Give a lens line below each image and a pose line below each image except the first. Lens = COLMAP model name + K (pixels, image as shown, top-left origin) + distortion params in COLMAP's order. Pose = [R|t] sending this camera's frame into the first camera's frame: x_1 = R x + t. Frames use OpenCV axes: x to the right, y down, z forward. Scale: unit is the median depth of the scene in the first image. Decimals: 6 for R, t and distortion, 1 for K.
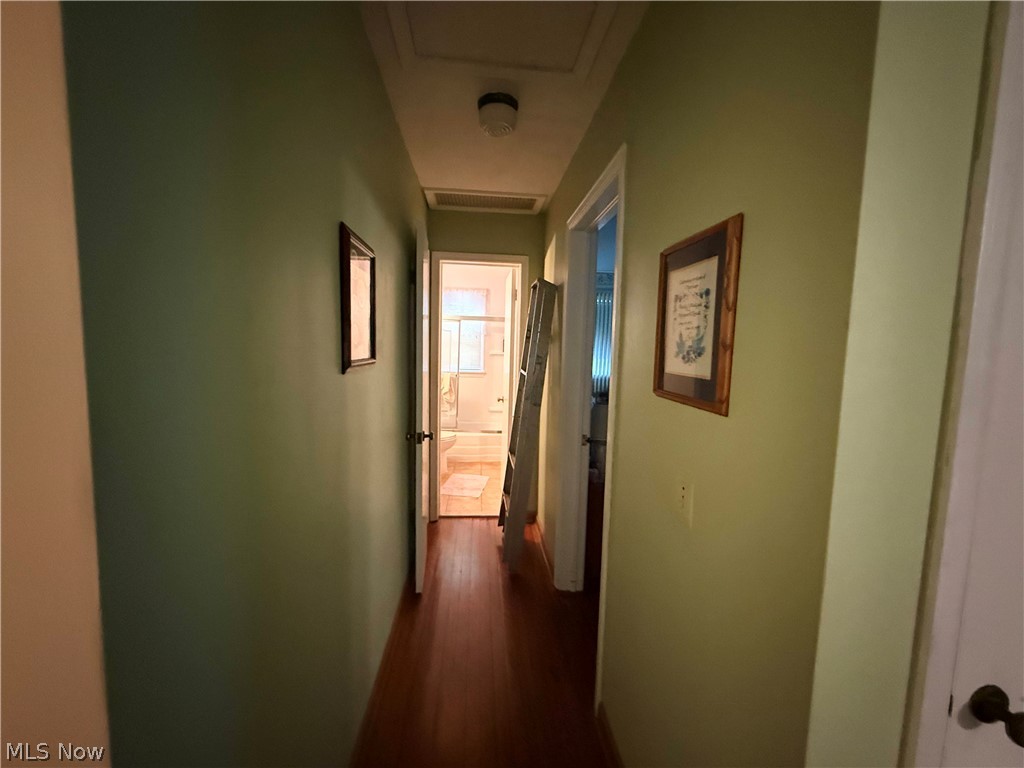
lens RADIAL K [[407.7, 0, 513.2], [0, 407.7, 386.8], [0, 0, 1]] dist [-0.003226, 0.000481]
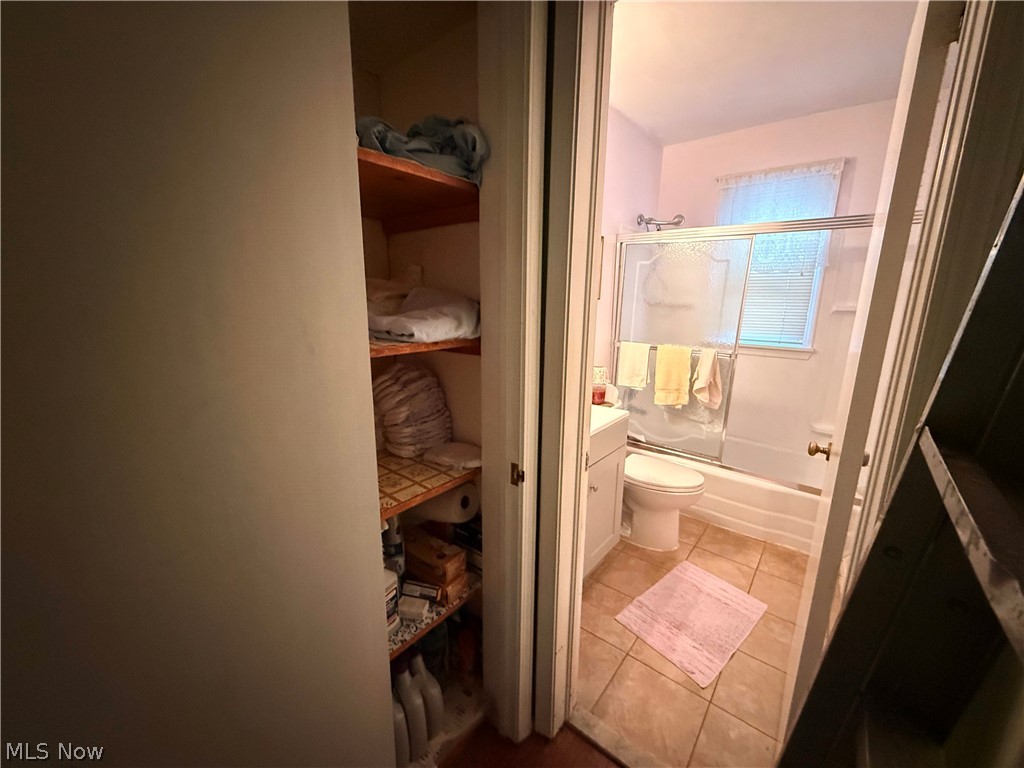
lens RADIAL K [[407.7, 0, 507.2], [0, 407.7, 383.2], [0, 0, 1]] dist [-0.003226, 0.000481]
pose [[0.713522, 0.128706, -0.688710, 0.006786], [-0.060651, 0.990639, 0.122295, -0.037404], [0.698003, -0.045489, 0.714649, 0.469138]]
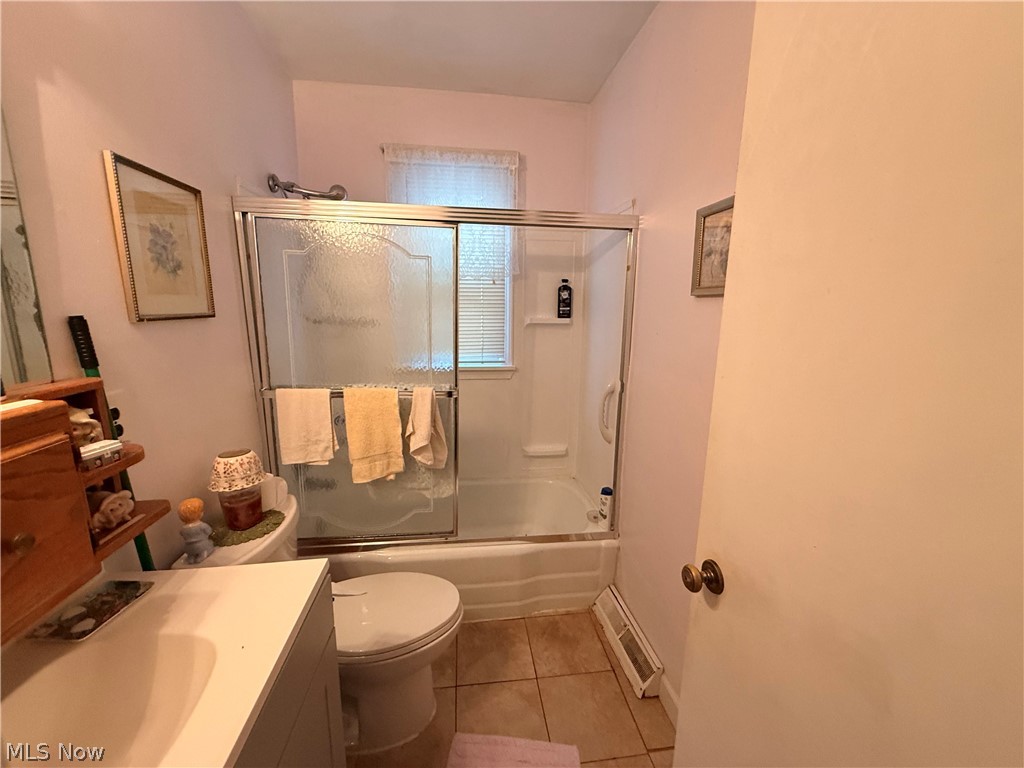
lens RADIAL K [[407.7, 0, 515.0], [0, 407.7, 384.4], [0, 0, 1]] dist [-0.003226, 0.000481]
pose [[0.998670, -0.025135, 0.045008, -0.099987], [0.021146, 0.995984, 0.086993, -0.061427], [-0.047014, -0.085926, 0.995192, 0.653784]]
